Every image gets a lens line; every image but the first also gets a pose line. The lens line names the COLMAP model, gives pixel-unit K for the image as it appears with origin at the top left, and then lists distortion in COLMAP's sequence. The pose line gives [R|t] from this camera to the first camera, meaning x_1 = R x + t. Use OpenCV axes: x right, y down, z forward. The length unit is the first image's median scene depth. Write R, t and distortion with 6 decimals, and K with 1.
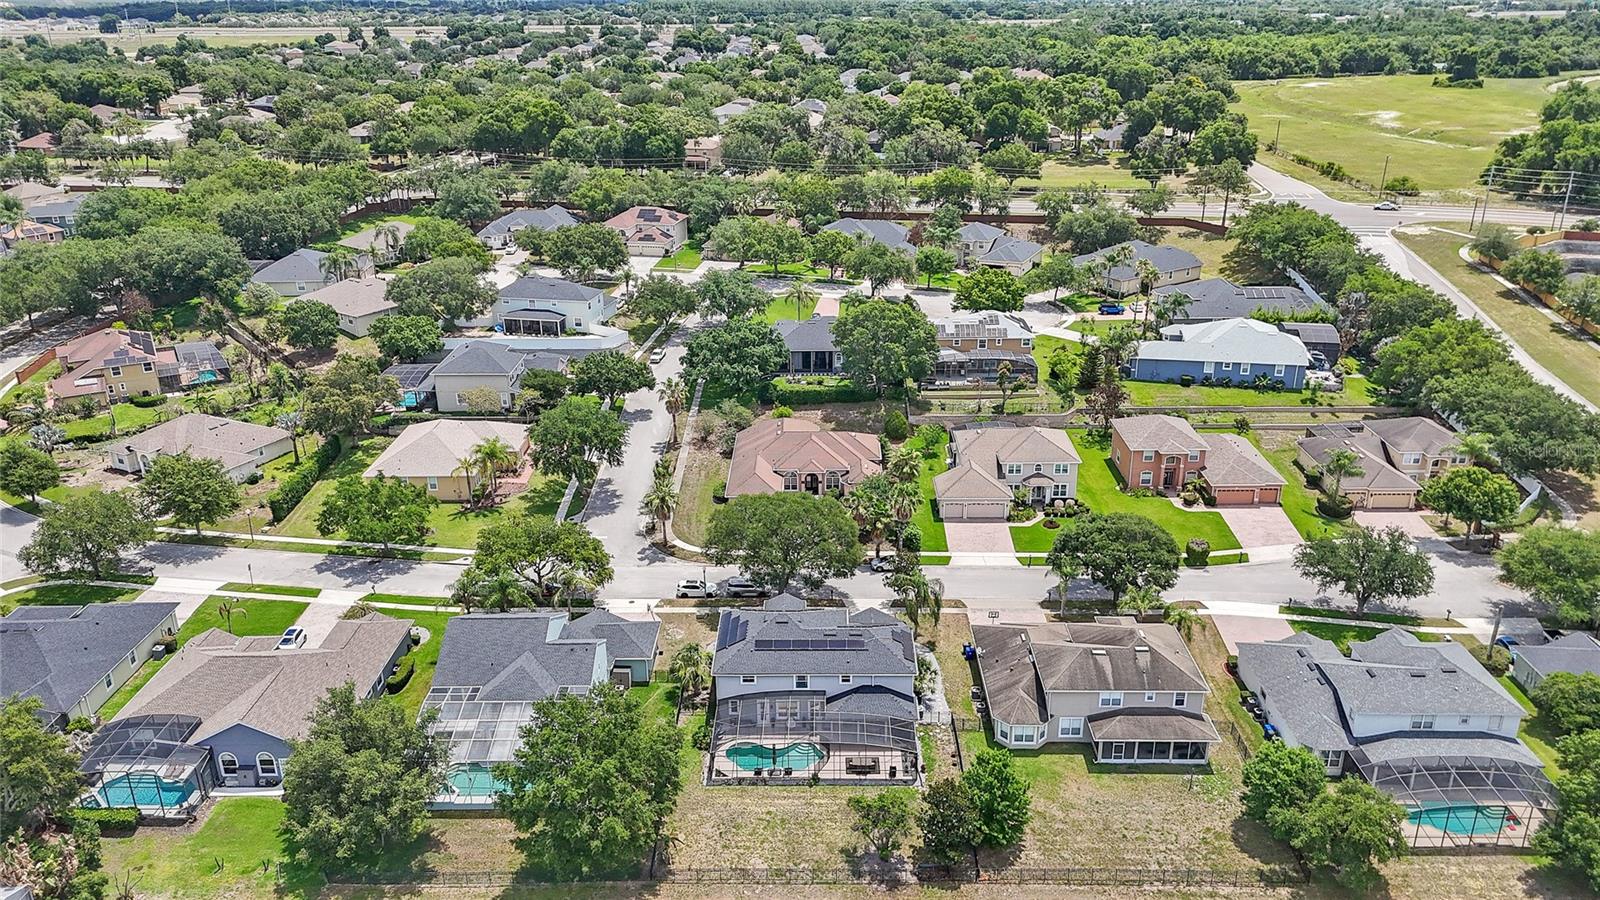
lens RADIAL K [[1182.1, 0, 800.0], [0, 1182.1, 450.0], [0, 0, 1]] dist [0.090594, -0.094373]
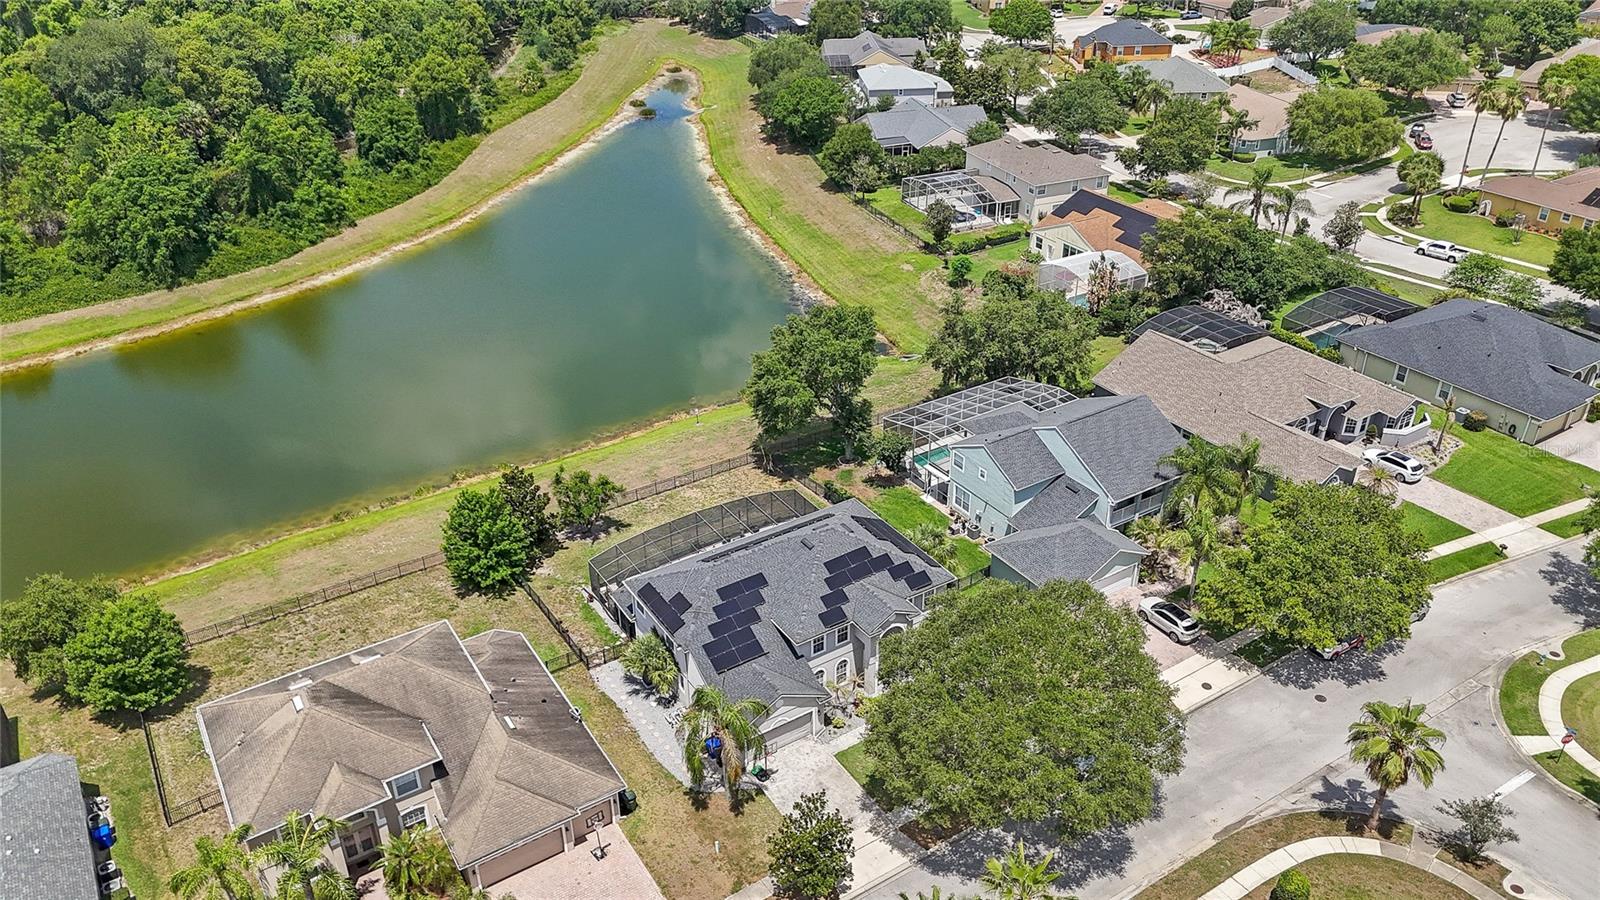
lens RADIAL K [[1176.9, 0, 800.0], [0, 1176.9, 450.0], [0, 0, 1]] dist [0.099425, -0.108623]
pose [[-0.832776, 0.294425, -0.468826, 0.257973], [-0.183957, 0.651566, 0.735949, -0.333248], [0.522153, 0.699125, -0.488447, 1.072377]]
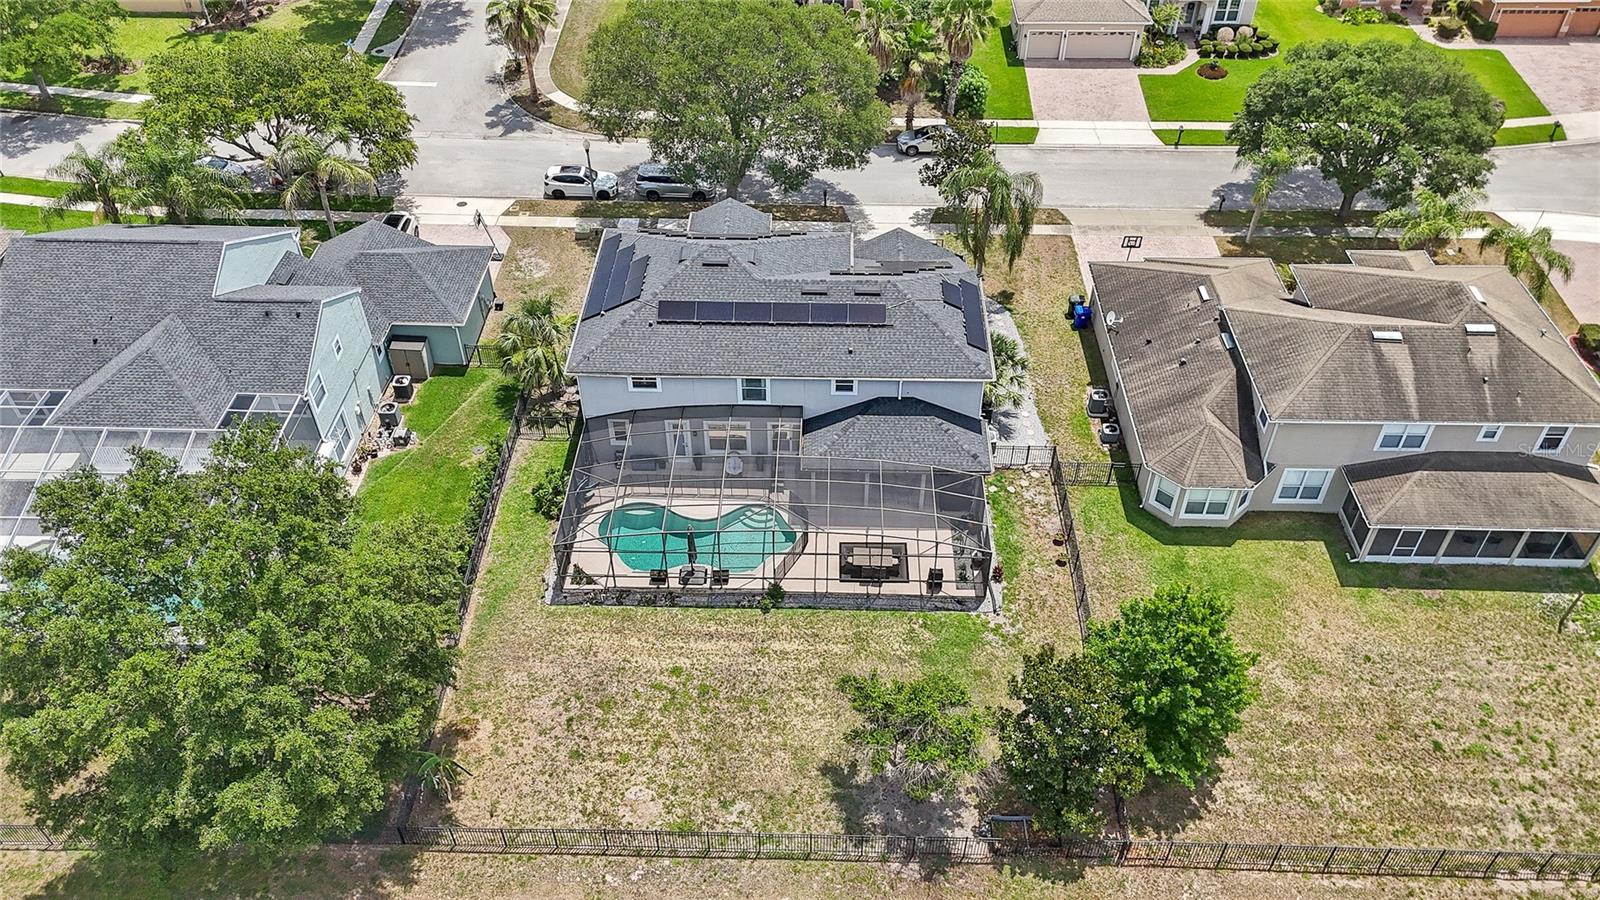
lens RADIAL K [[1182.1, 0, 800.0], [0, 1182.1, 450.0], [0, 0, 1]] dist [0.090594, -0.094373]
pose [[0.999906, 0.013704, -0.000288, 0.016652], [-0.012775, 0.939353, 0.342713, 0.041885], [0.004967, -0.342678, 0.939440, 0.426898]]
